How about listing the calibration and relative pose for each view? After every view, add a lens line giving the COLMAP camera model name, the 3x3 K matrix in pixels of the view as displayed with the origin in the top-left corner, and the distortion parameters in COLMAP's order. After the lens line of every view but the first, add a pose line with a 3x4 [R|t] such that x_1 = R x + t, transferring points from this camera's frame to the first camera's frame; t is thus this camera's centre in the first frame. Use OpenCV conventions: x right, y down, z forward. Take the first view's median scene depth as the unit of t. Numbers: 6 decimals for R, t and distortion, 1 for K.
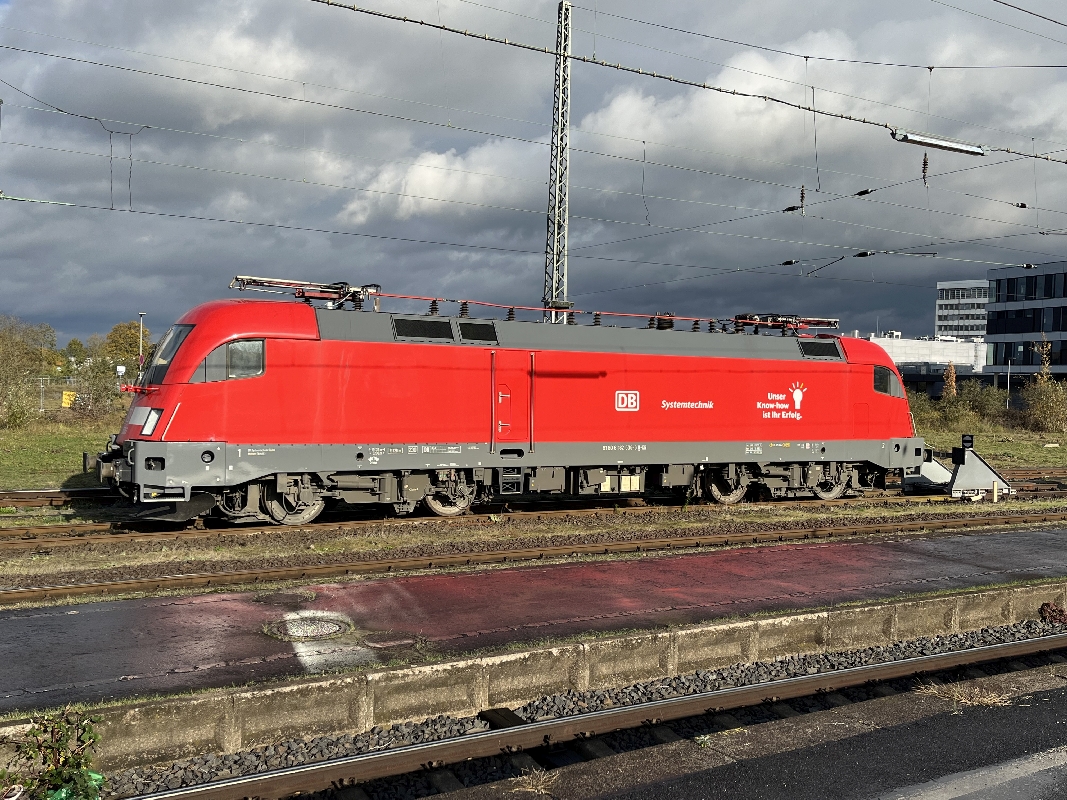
lens RADIAL K [[937.9, 0, 532.0], [0, 937.9, 393.7], [0, 0, 1]] dist [0.018011, 0.002279]
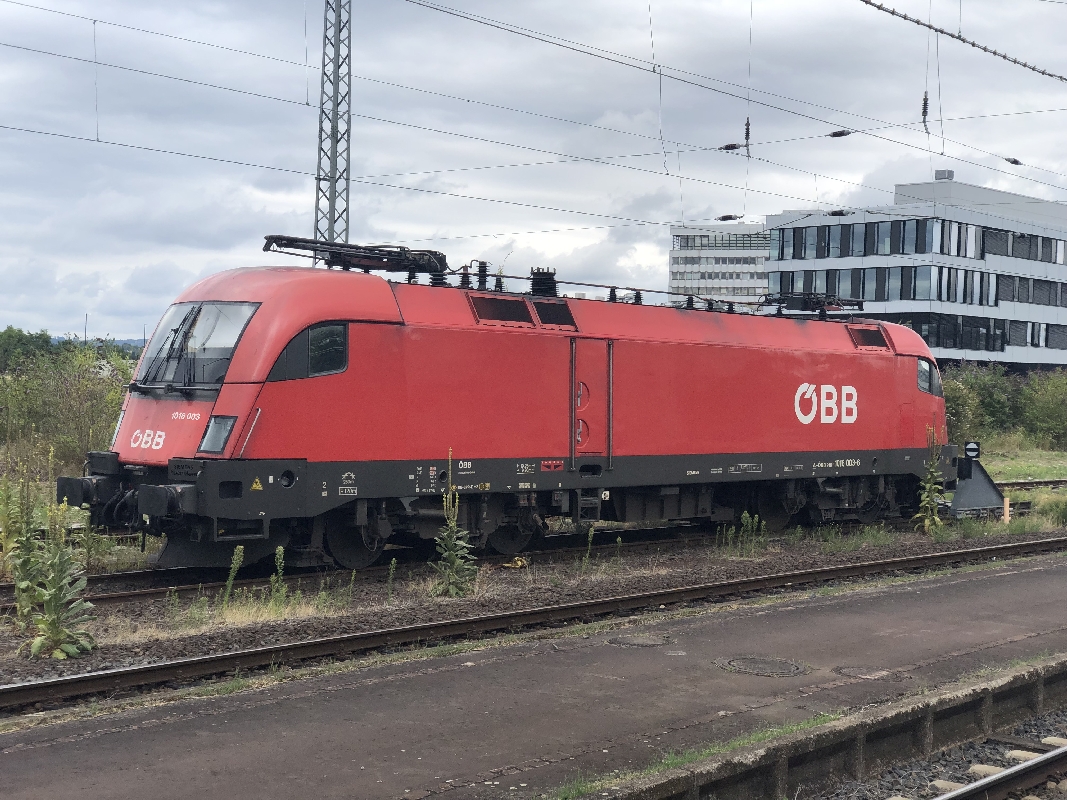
lens RADIAL K [[1556.0, 0, 534.7], [0, 1556.0, 398.1], [0, 0, 1]] dist [0.074155, 0.000000]
pose [[0.939657, -0.004549, 0.342089, -0.105860], [0.002555, 0.999977, 0.006279, -0.000951], [-0.342109, -0.005026, 0.939647, -0.043304]]
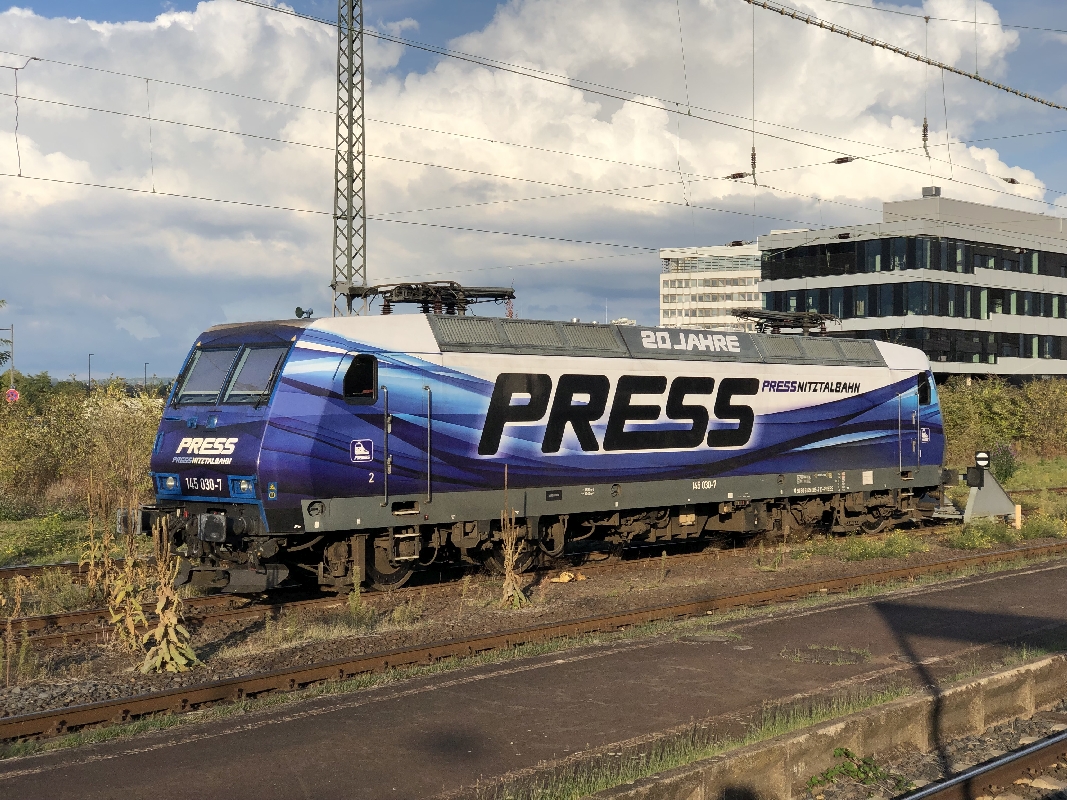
lens RADIAL K [[1556.0, 0, 522.0], [0, 1556.0, 377.6], [0, 0, 1]] dist [0.074155, 0.000000]
pose [[0.939775, -0.023740, 0.340968, -0.120662], [0.033965, 0.999134, -0.024049, -0.000640], [-0.340102, 0.034182, 0.939767, -0.055992]]
